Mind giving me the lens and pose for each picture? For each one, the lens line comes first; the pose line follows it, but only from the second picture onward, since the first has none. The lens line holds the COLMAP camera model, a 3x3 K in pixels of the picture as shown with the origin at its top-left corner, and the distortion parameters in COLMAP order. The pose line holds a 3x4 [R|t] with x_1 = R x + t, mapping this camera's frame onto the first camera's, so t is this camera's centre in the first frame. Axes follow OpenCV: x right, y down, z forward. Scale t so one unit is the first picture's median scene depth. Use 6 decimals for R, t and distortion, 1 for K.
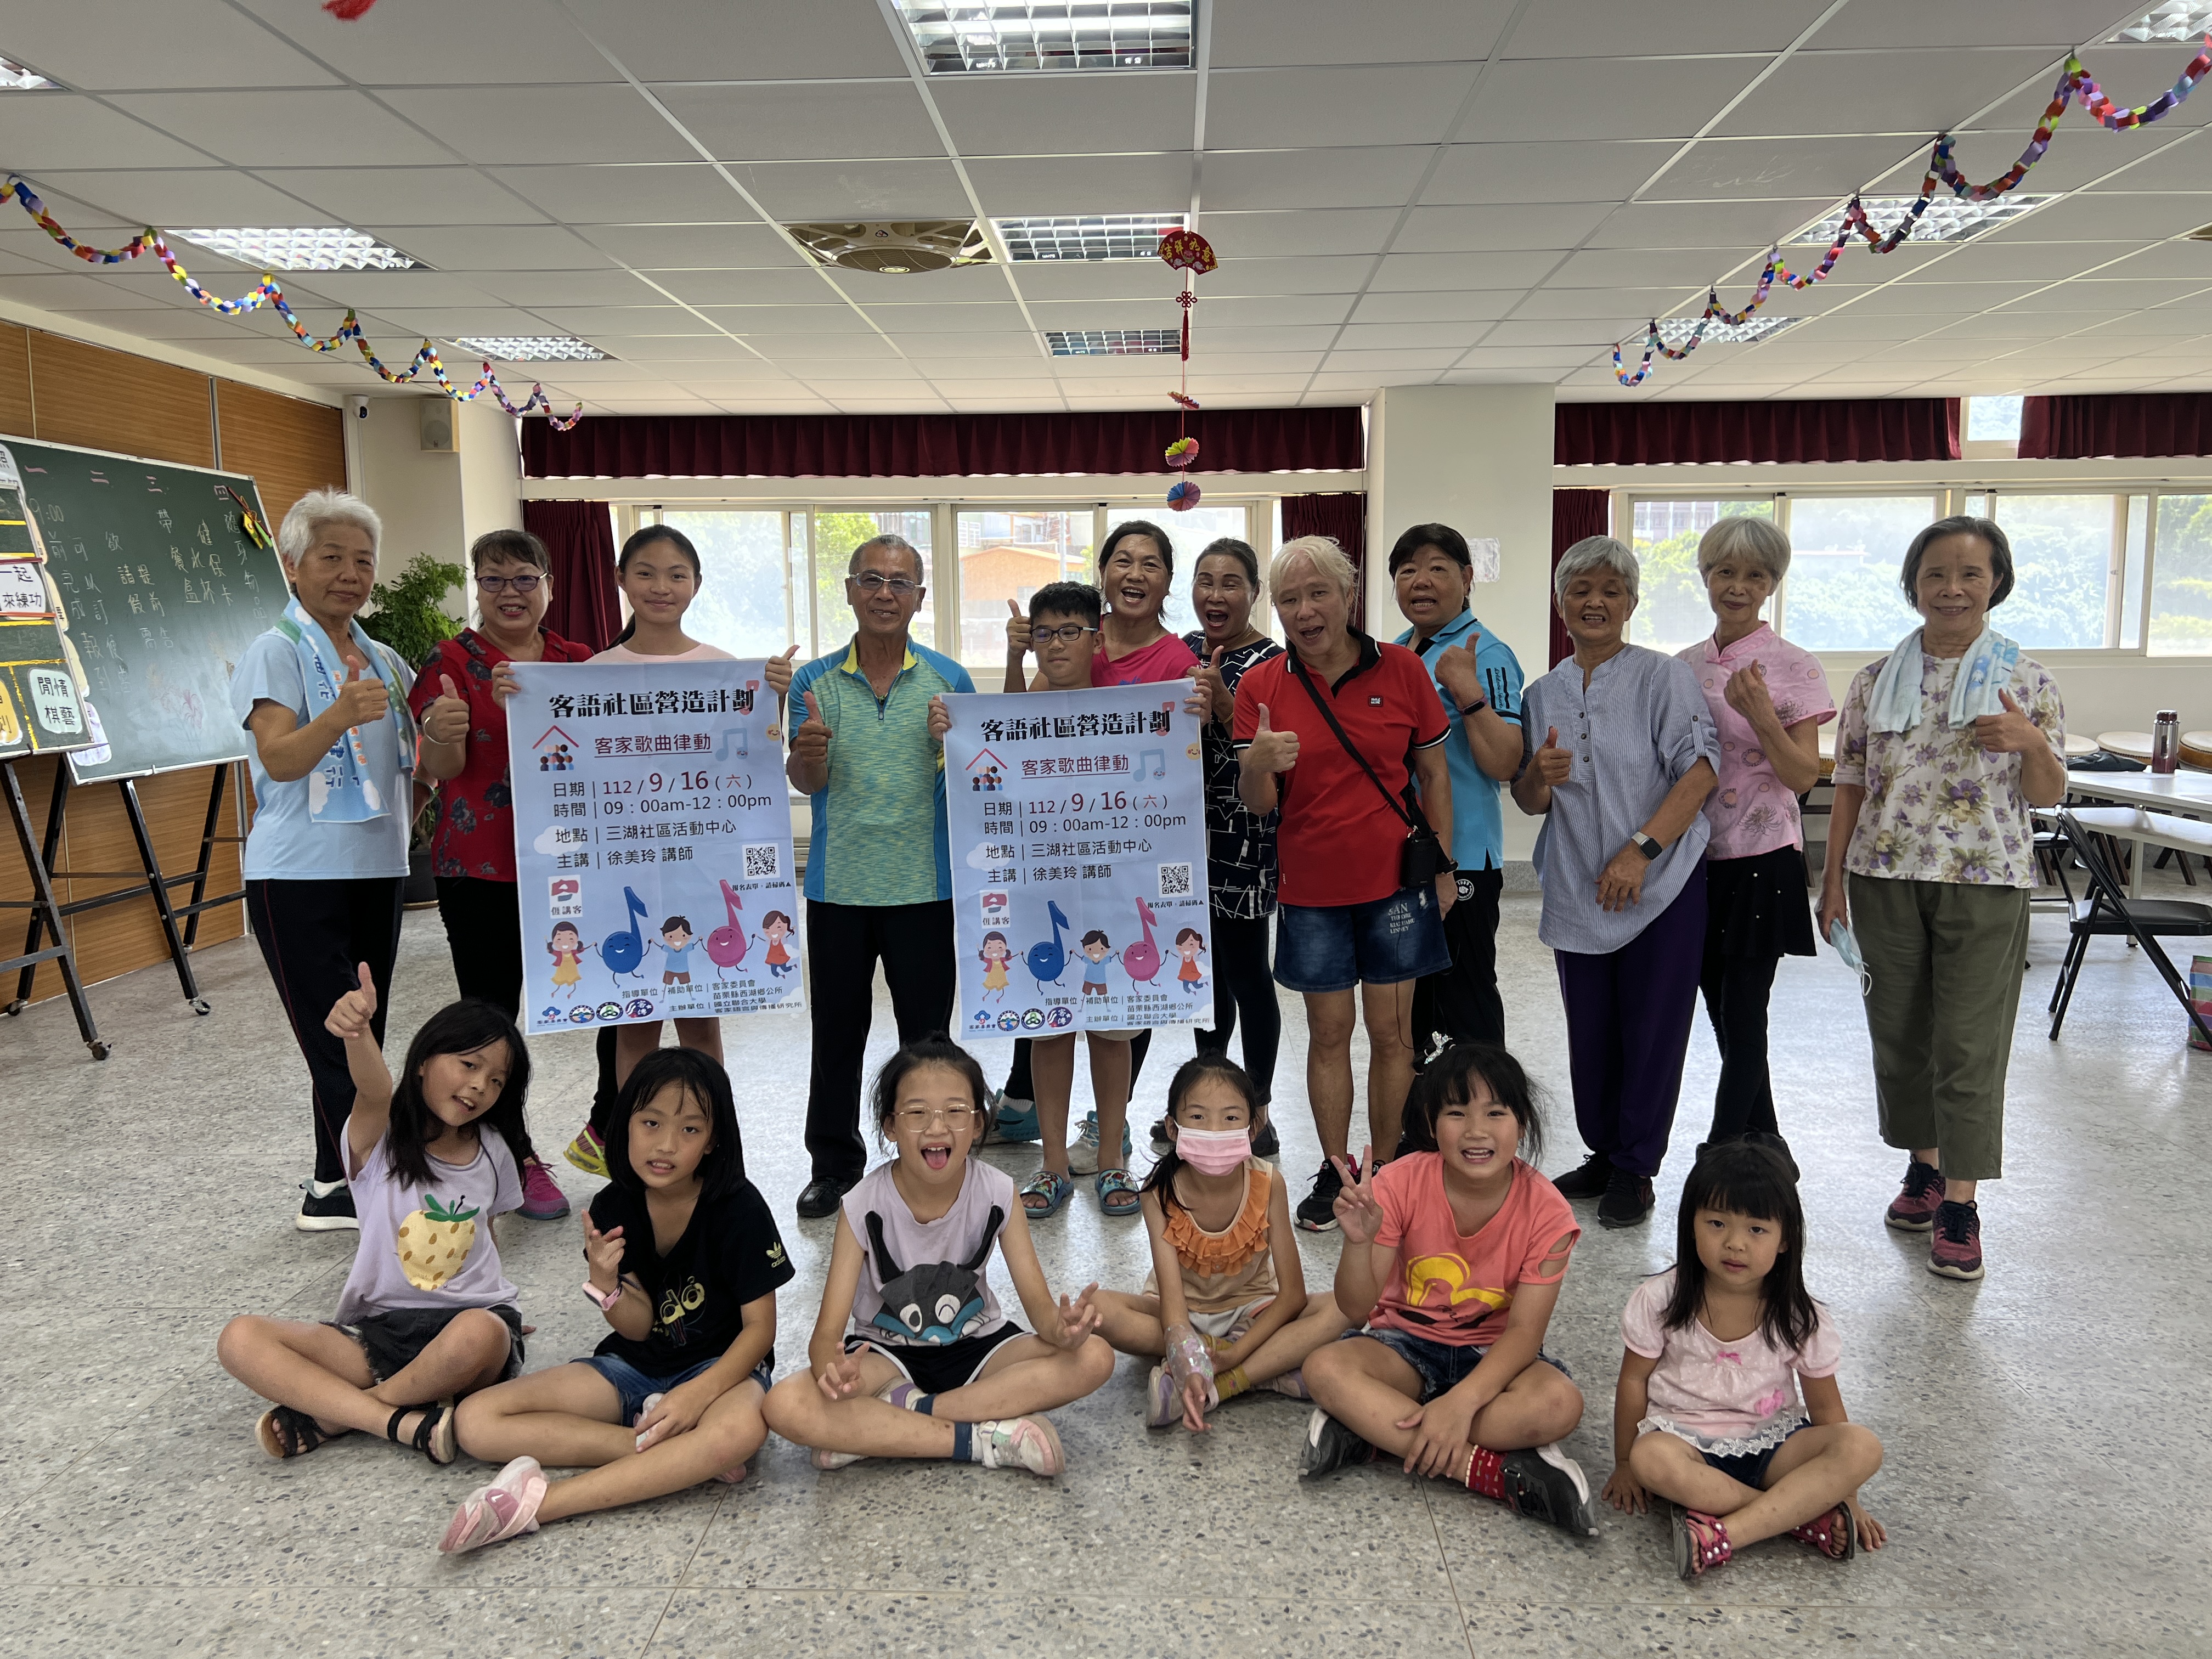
lens RADIAL K [[1657.8, 0, 1106.0], [0, 1657.8, 829.5], [0, 0, 1]] dist [0.088259, -0.166285]
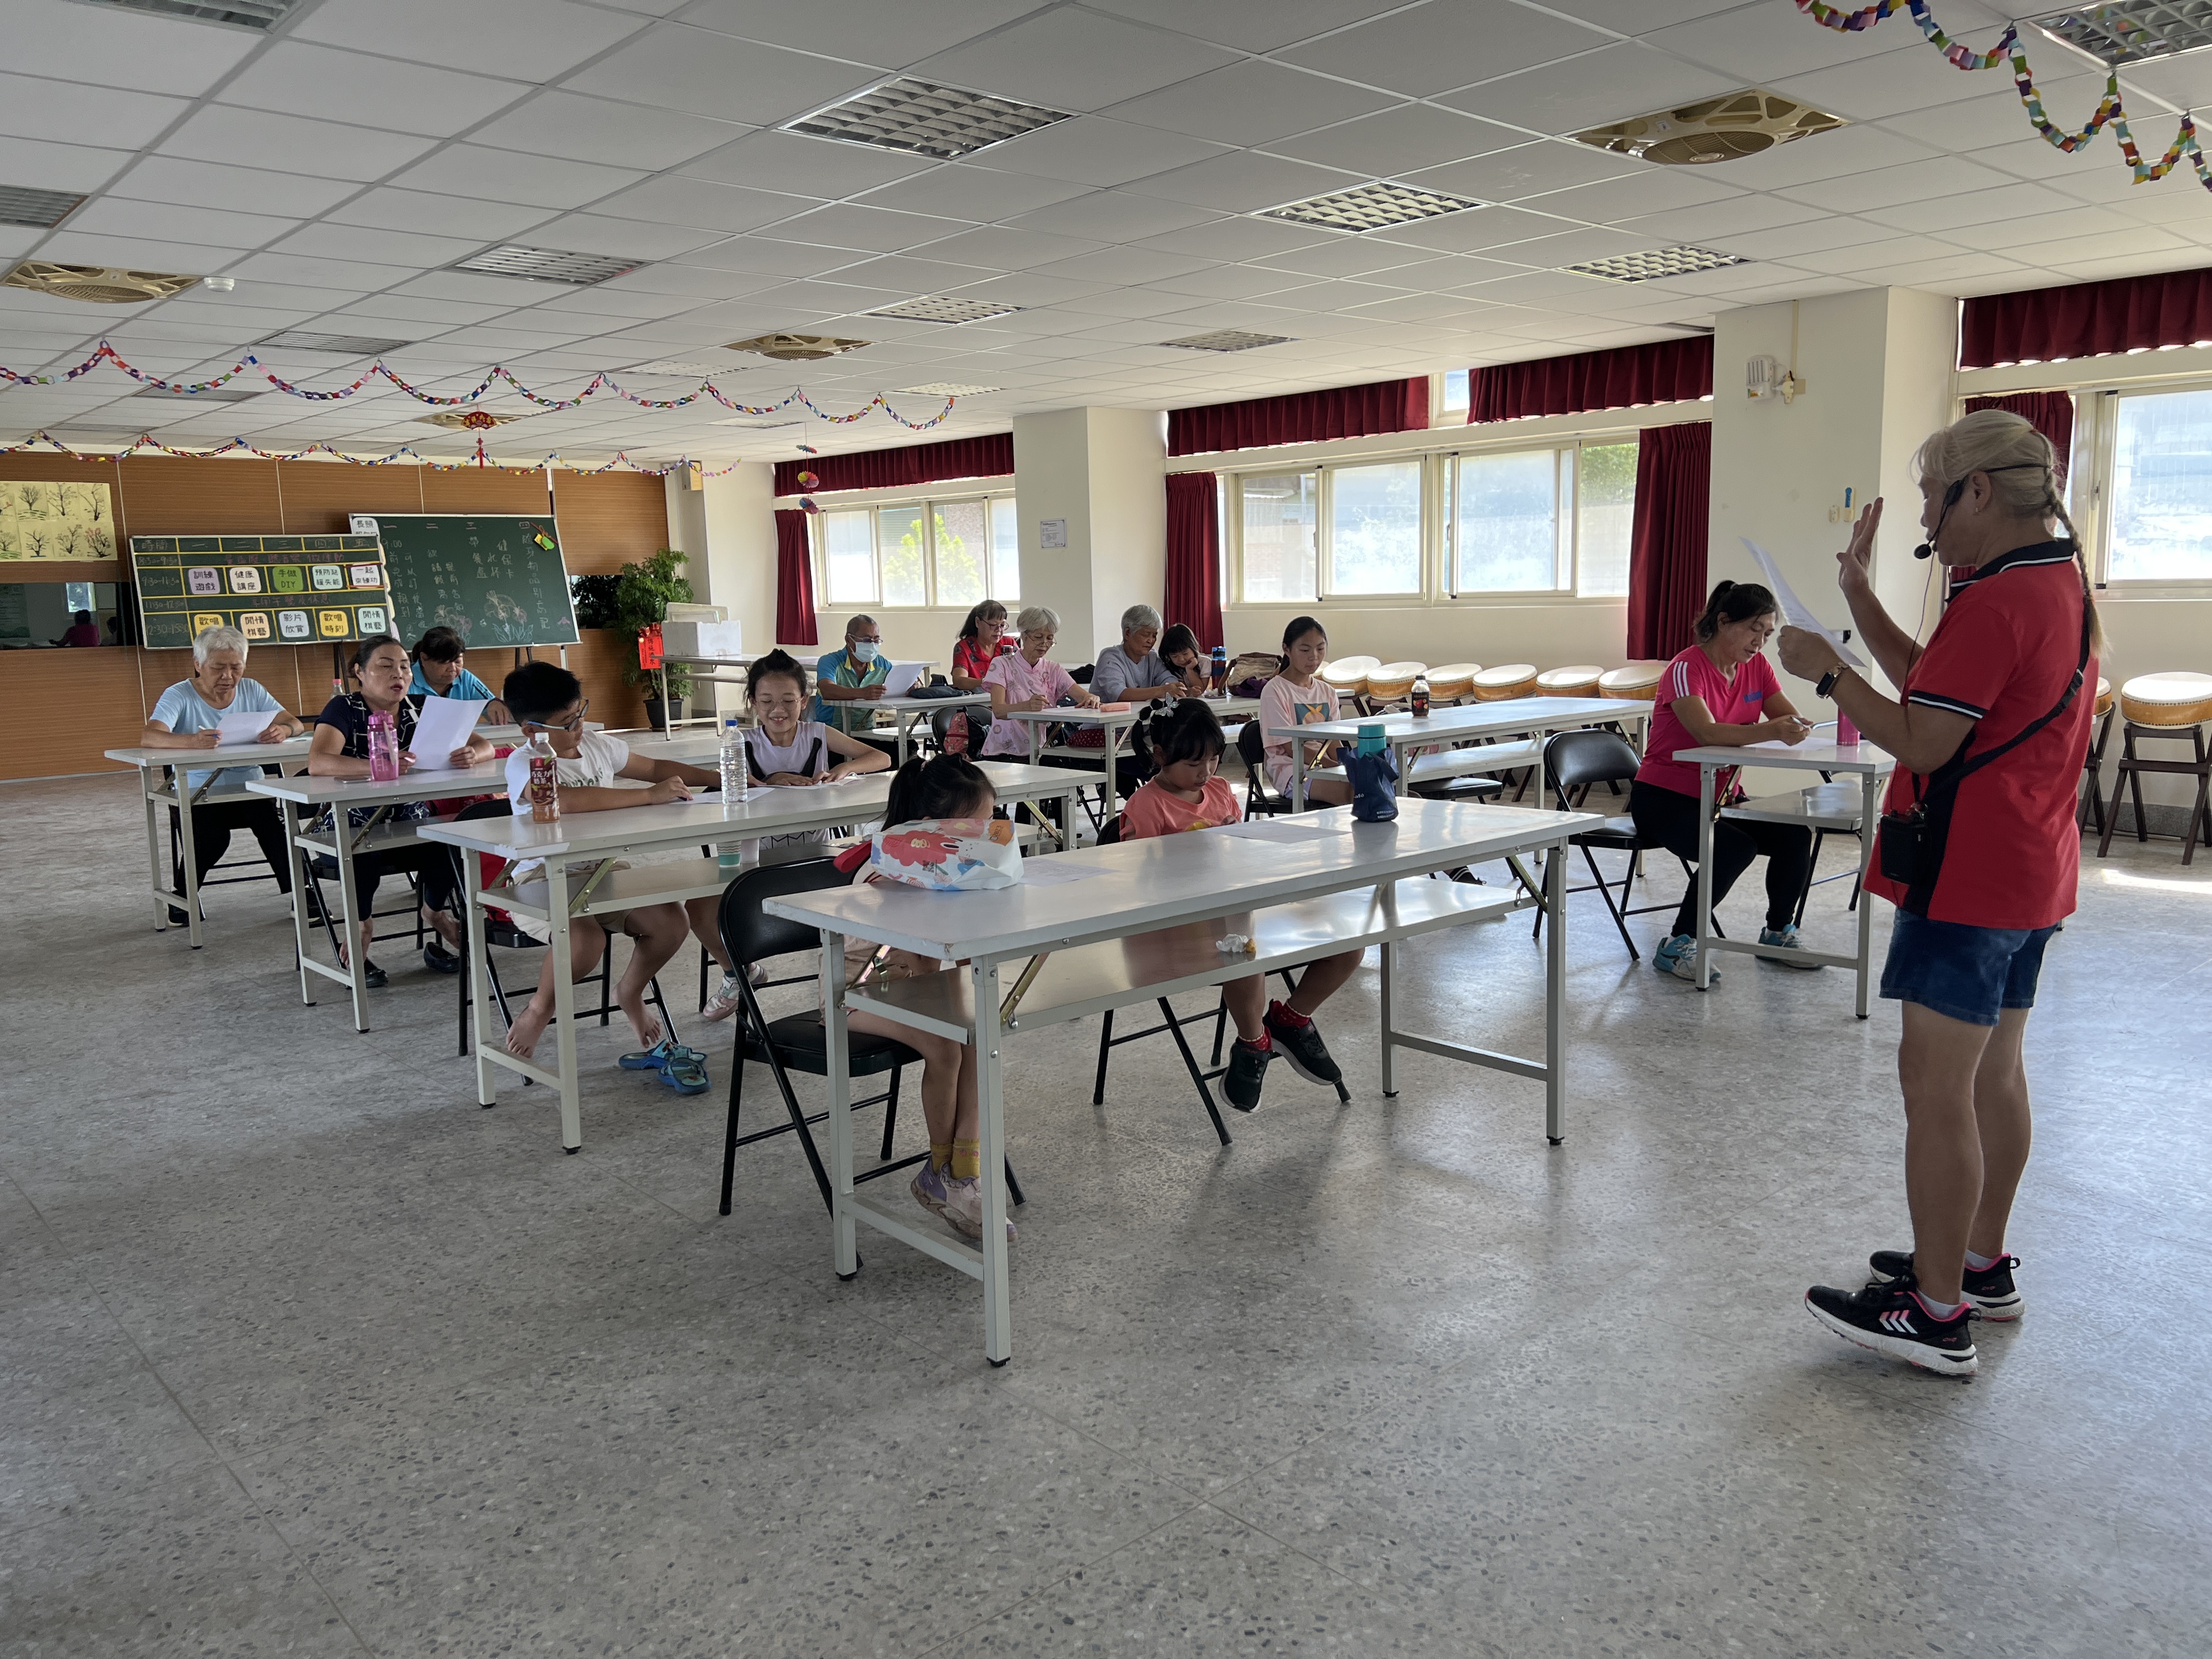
lens RADIAL K [[1667.3, 0, 1106.0], [0, 1667.3, 829.5], [0, 0, 1]] dist [0.088147, -0.048839]
pose [[0.681618, 0.101725, -0.724603, 1.241538], [-0.061746, 0.994753, 0.081567, -0.023757], [0.729098, -0.010857, 0.684323, 0.026445]]
